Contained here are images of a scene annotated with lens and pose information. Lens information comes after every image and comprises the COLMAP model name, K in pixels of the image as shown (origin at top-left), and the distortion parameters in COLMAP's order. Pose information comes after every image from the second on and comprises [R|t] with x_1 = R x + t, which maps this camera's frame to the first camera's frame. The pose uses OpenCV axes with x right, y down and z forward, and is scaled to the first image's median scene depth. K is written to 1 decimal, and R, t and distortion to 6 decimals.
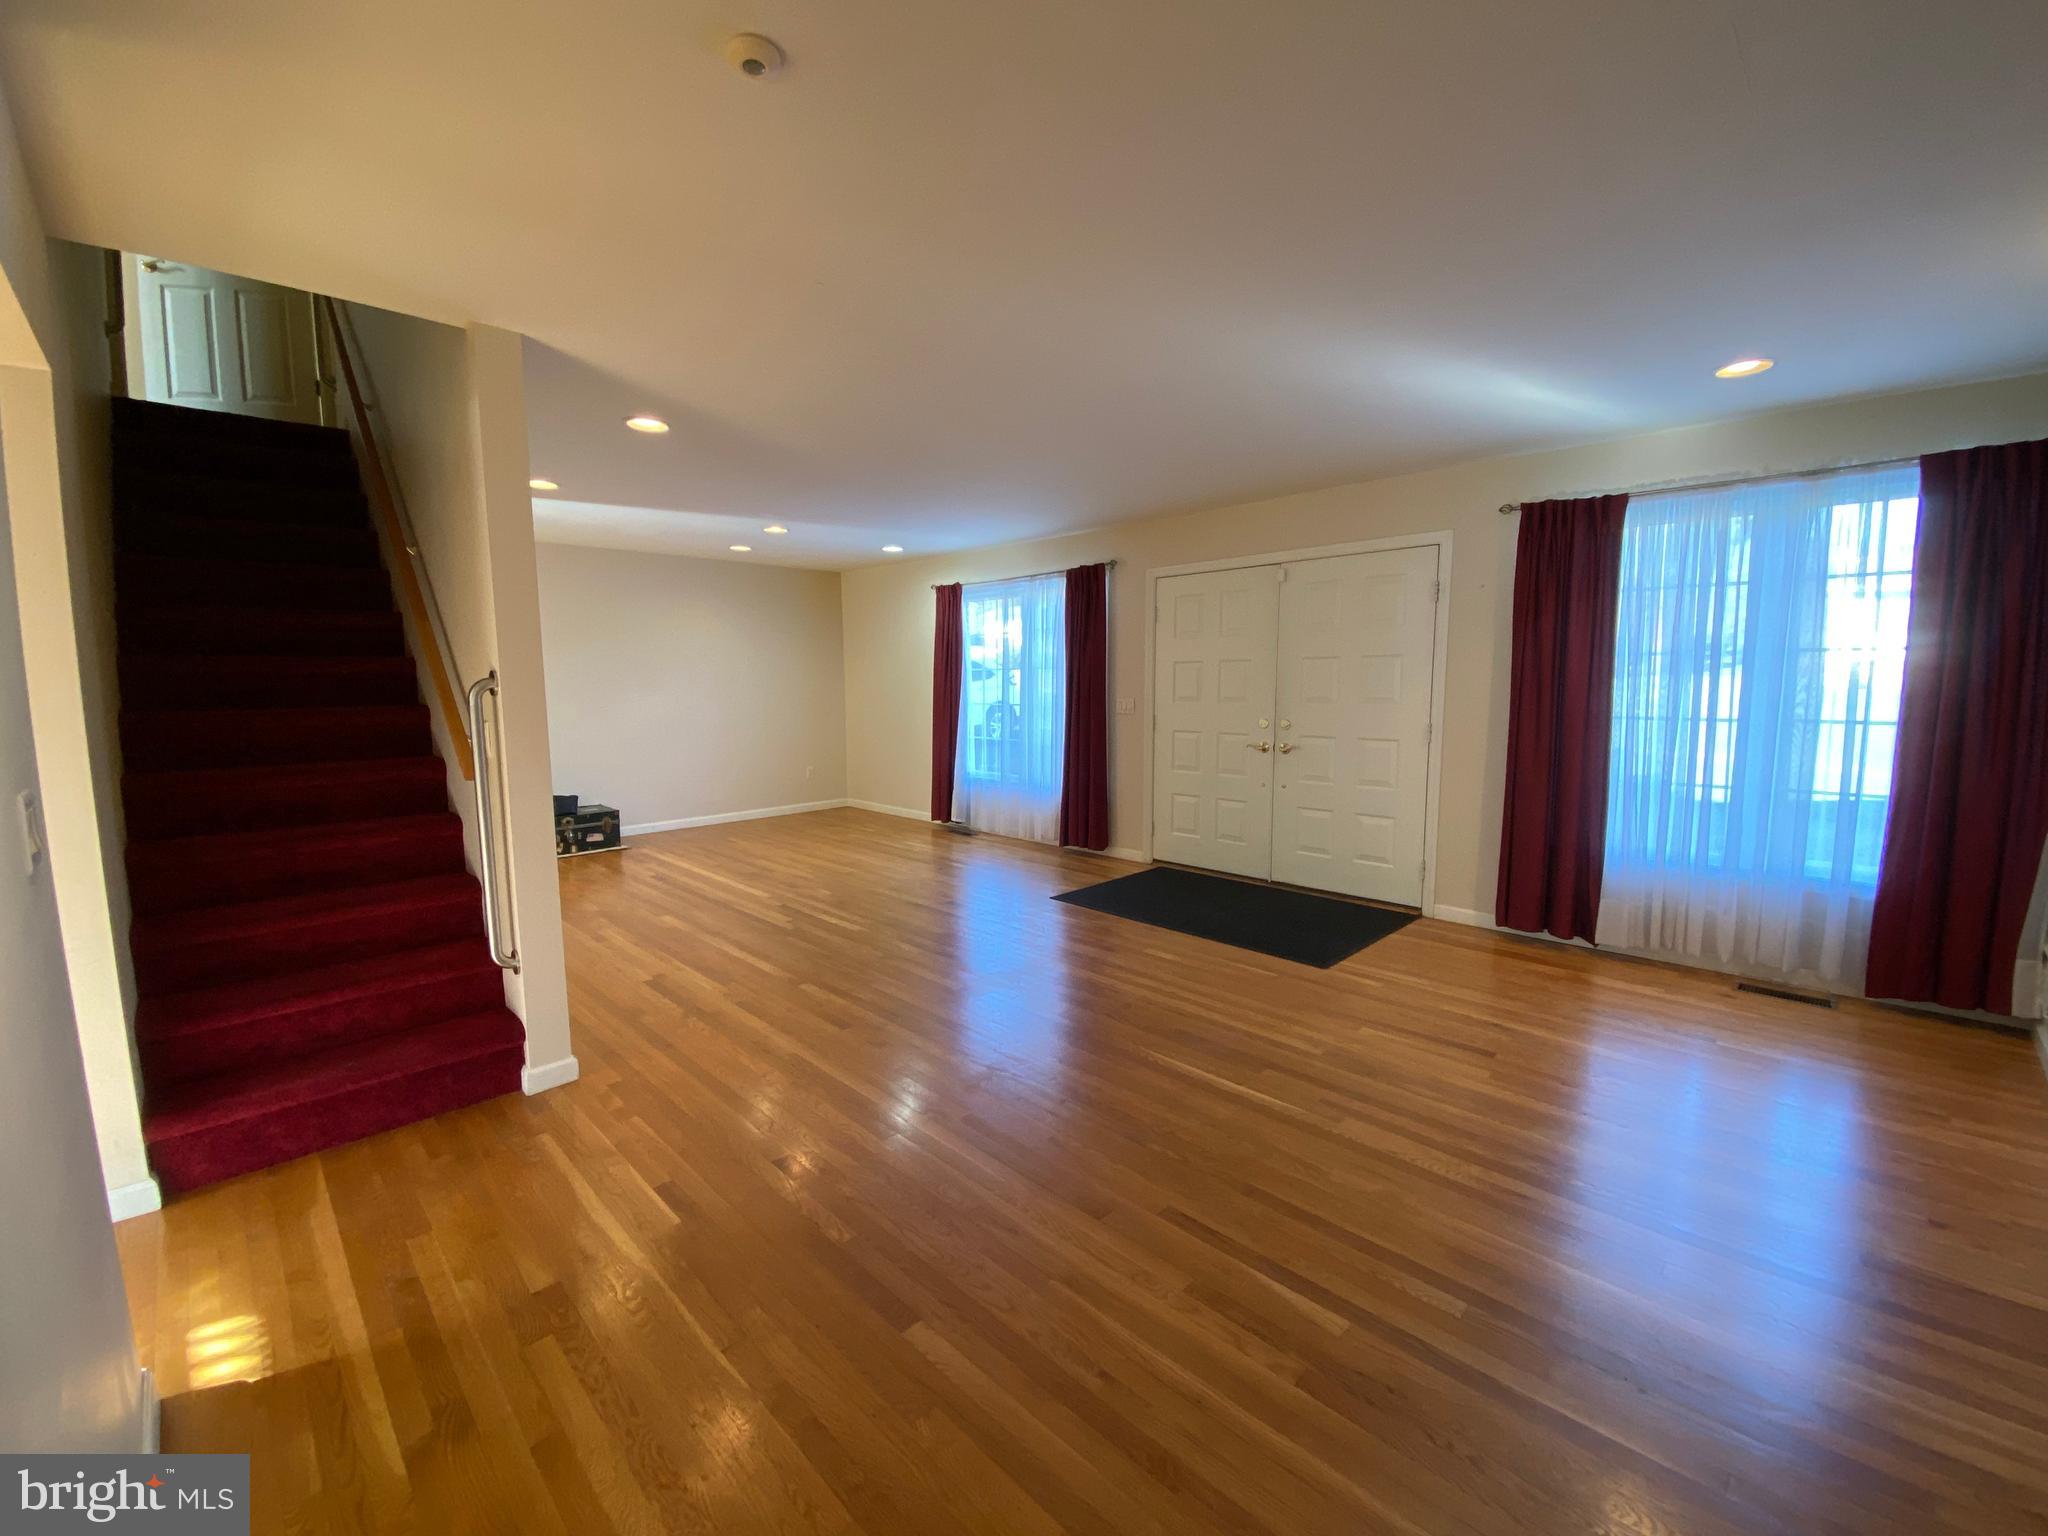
lens RADIAL K [[831.8, 0, 1019.7], [0, 831.8, 766.5], [0, 0, 1]] dist [0.003565, 0.000113]
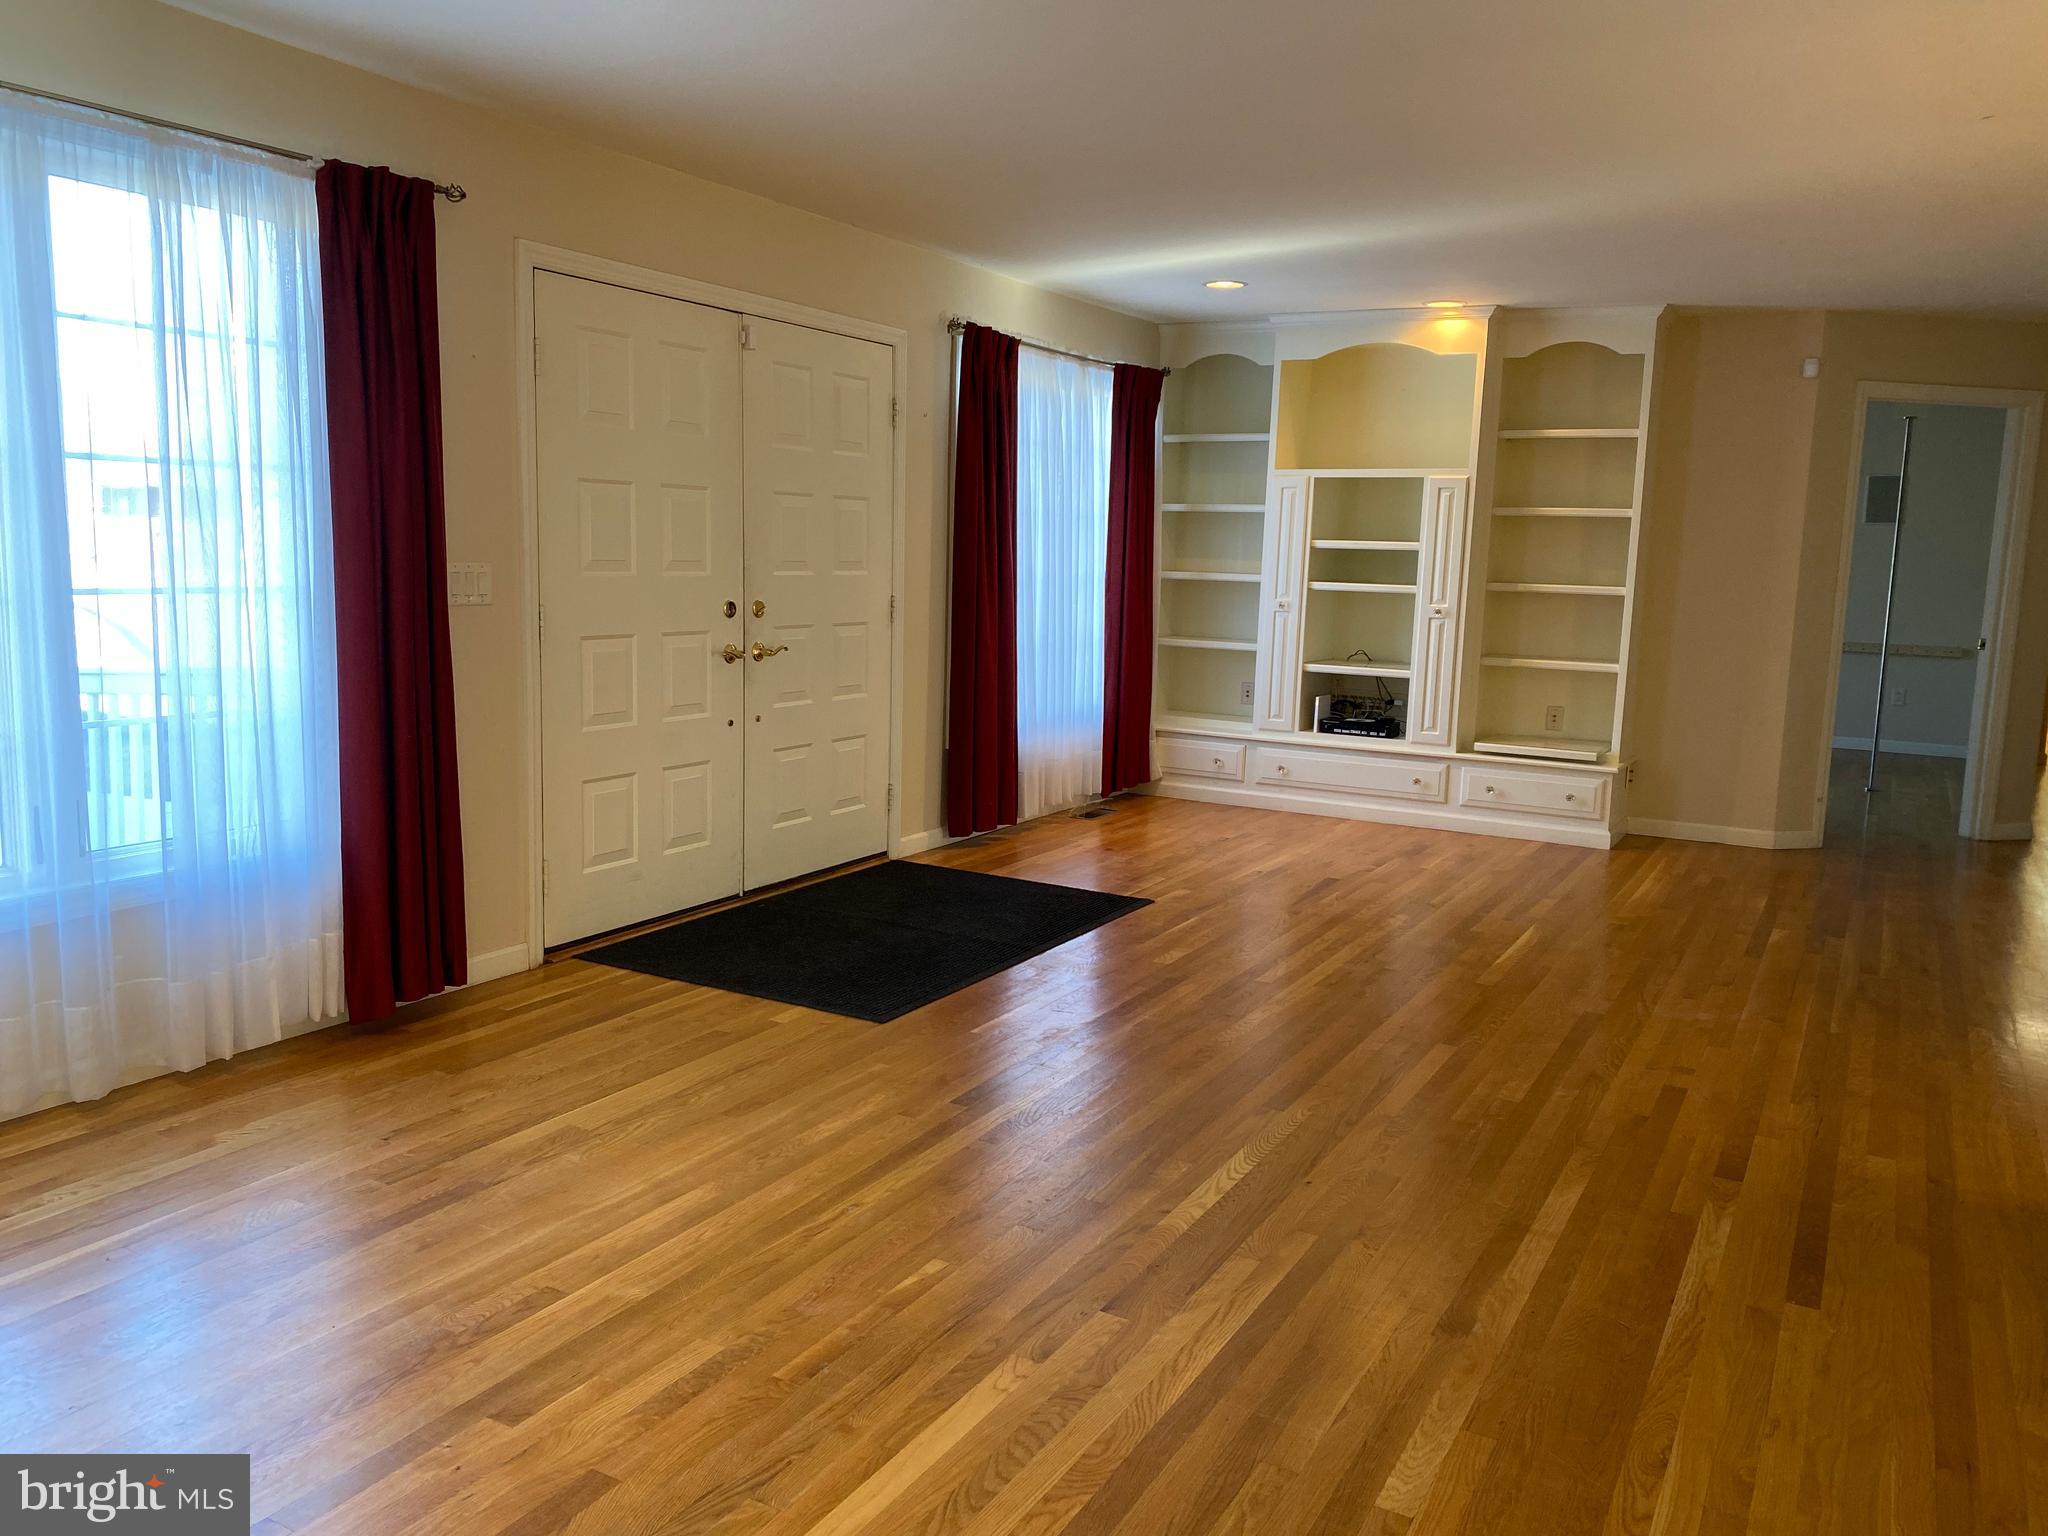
lens RADIAL K [[1548.6, 0, 1021.0], [0, 1548.6, 768.2], [0, 0, 1]] dist [0.012154, -0.003287]
pose [[-0.279729, -0.142212, 0.949488, -0.786215], [0.063858, 0.984023, 0.166198, -0.113658], [-0.957953, 0.107122, -0.266178, 1.188493]]
